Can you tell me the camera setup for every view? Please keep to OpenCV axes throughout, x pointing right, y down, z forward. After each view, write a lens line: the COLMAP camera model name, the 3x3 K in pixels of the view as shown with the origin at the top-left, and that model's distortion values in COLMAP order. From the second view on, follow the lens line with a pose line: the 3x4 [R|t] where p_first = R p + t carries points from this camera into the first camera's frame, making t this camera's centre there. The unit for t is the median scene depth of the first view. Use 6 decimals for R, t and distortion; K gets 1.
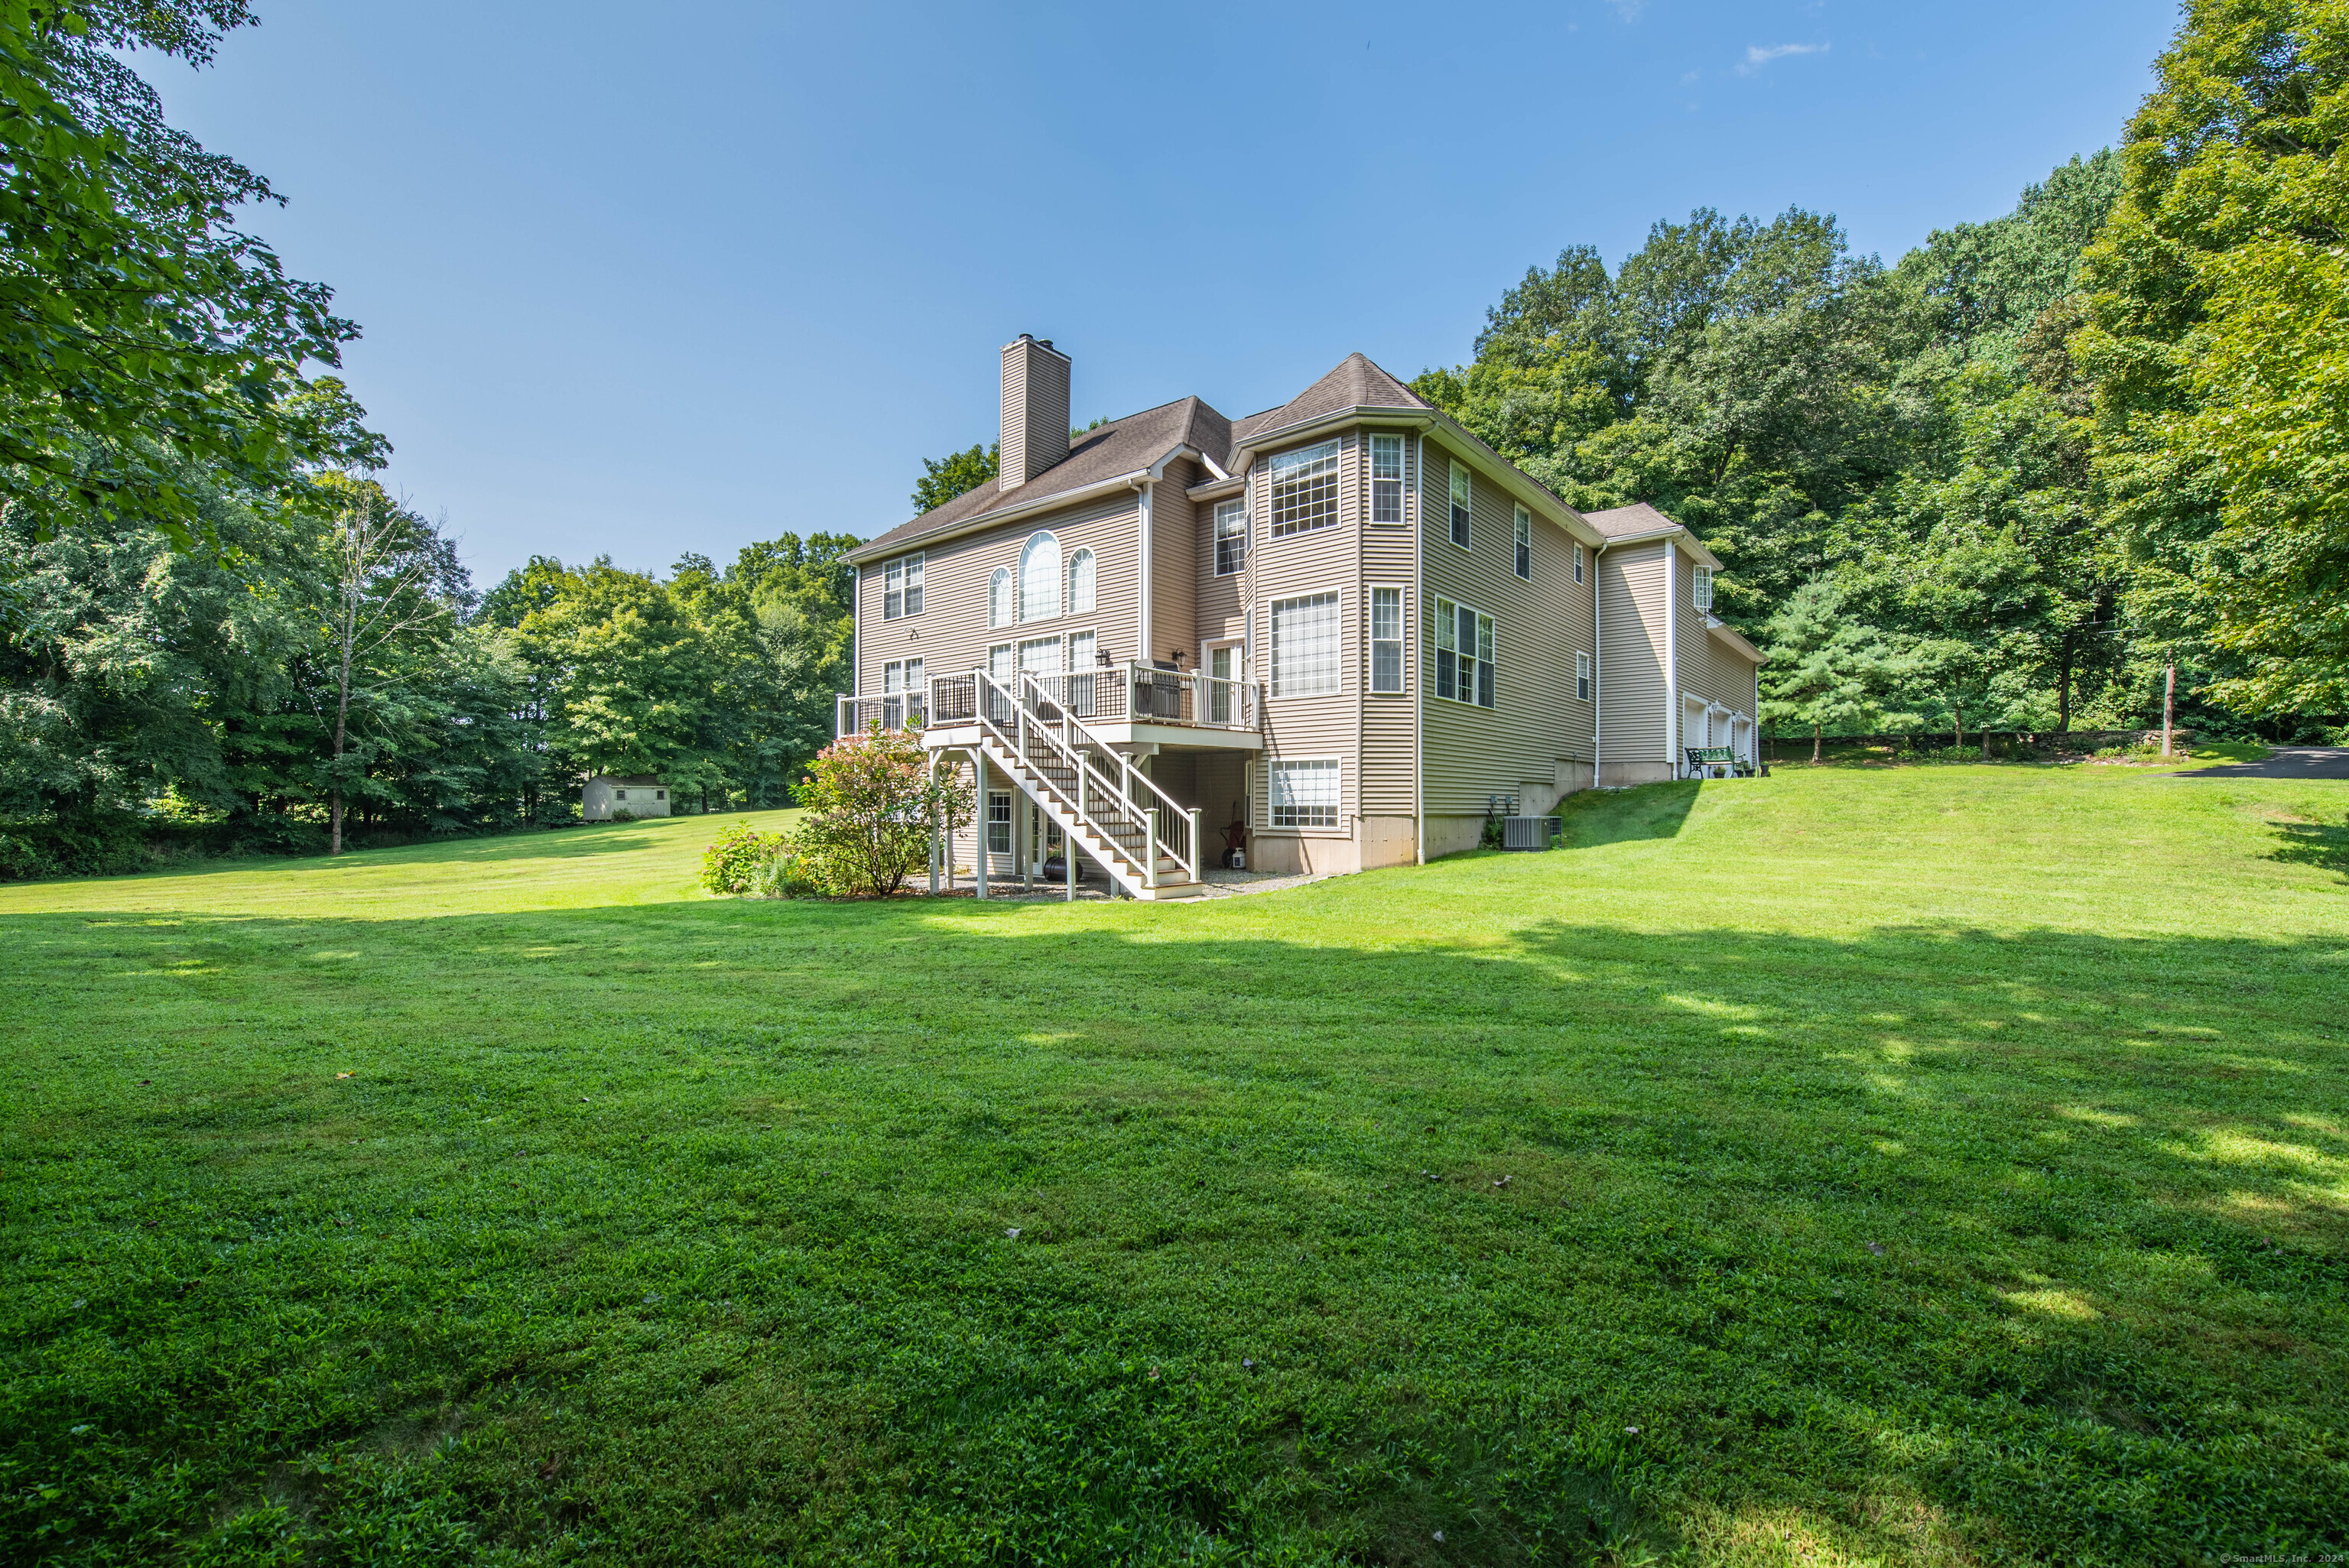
lens RADIAL K [[949.1, 0, 1176.3], [0, 949.1, 785.7], [0, 0, 1]] dist [0.002040, -0.000867]
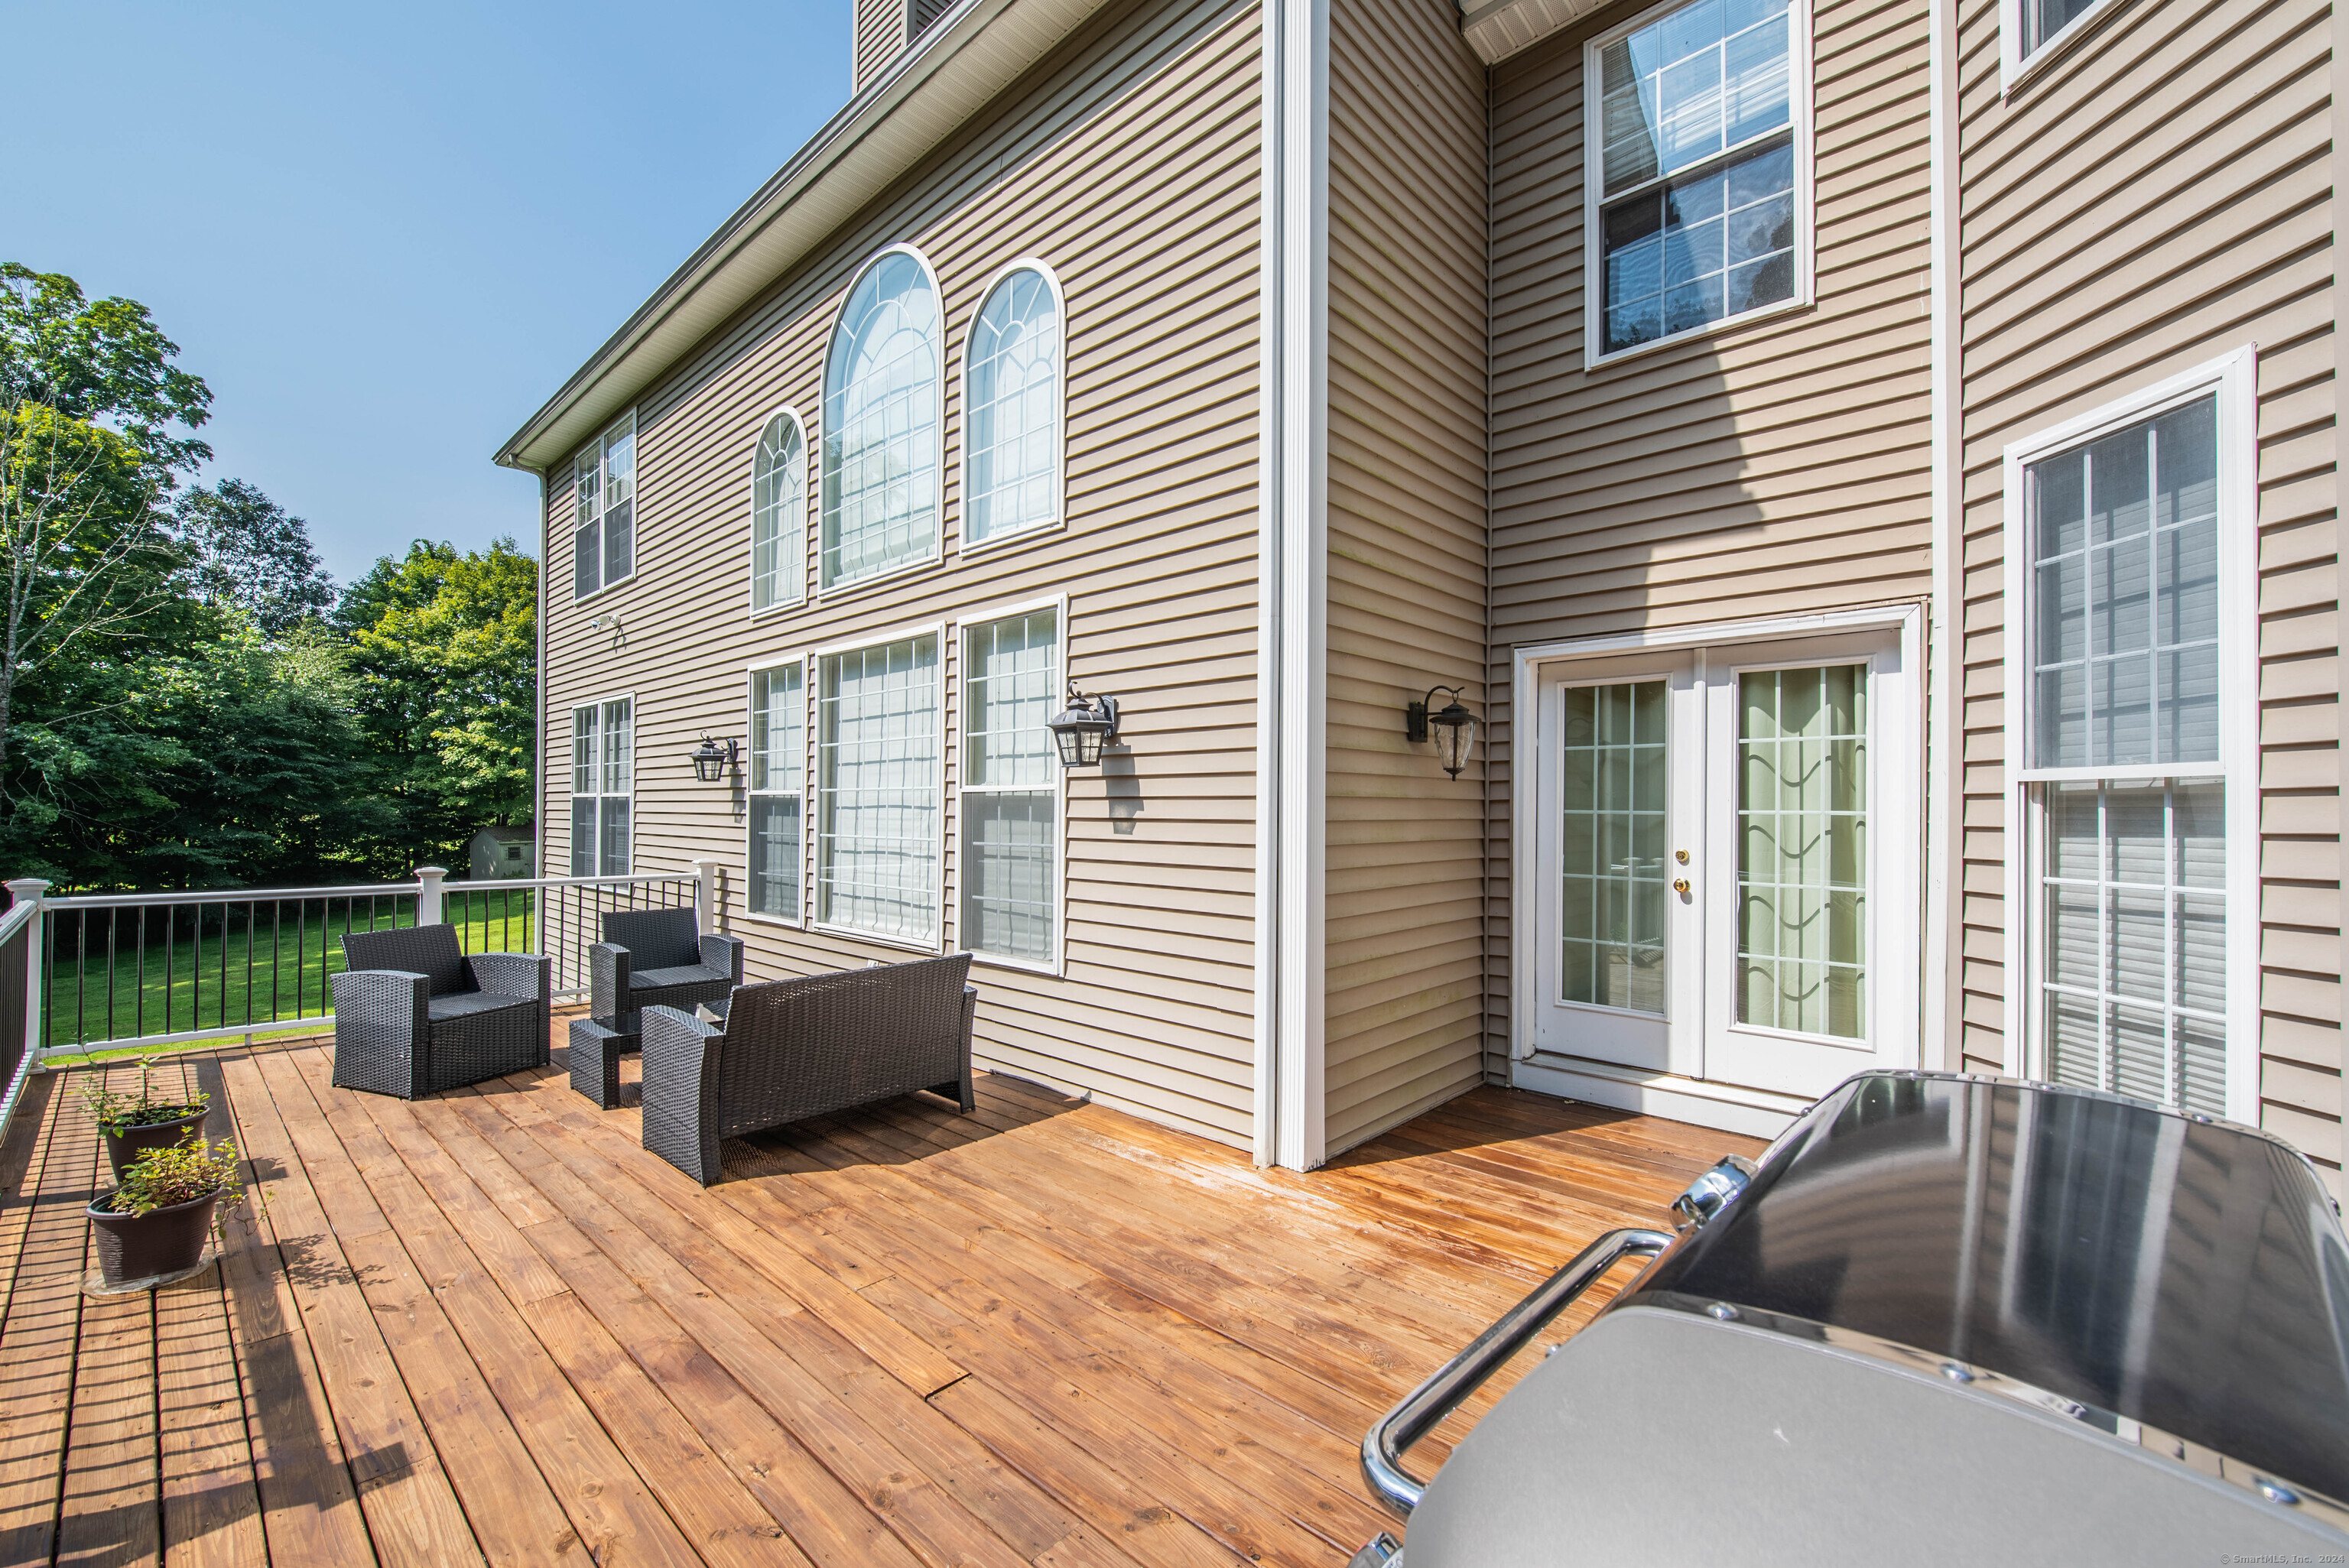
lens RADIAL K [[949.1, 0, 1177.3], [0, 949.1, 803.0], [0, 0, 1]] dist [0.002040, -0.000867]
pose [[0.998848, 0.001823, -0.047959, -0.016700], [-0.001056, 0.999871, 0.016013, -0.042817], [0.047982, -0.015944, 0.998721, 0.274072]]
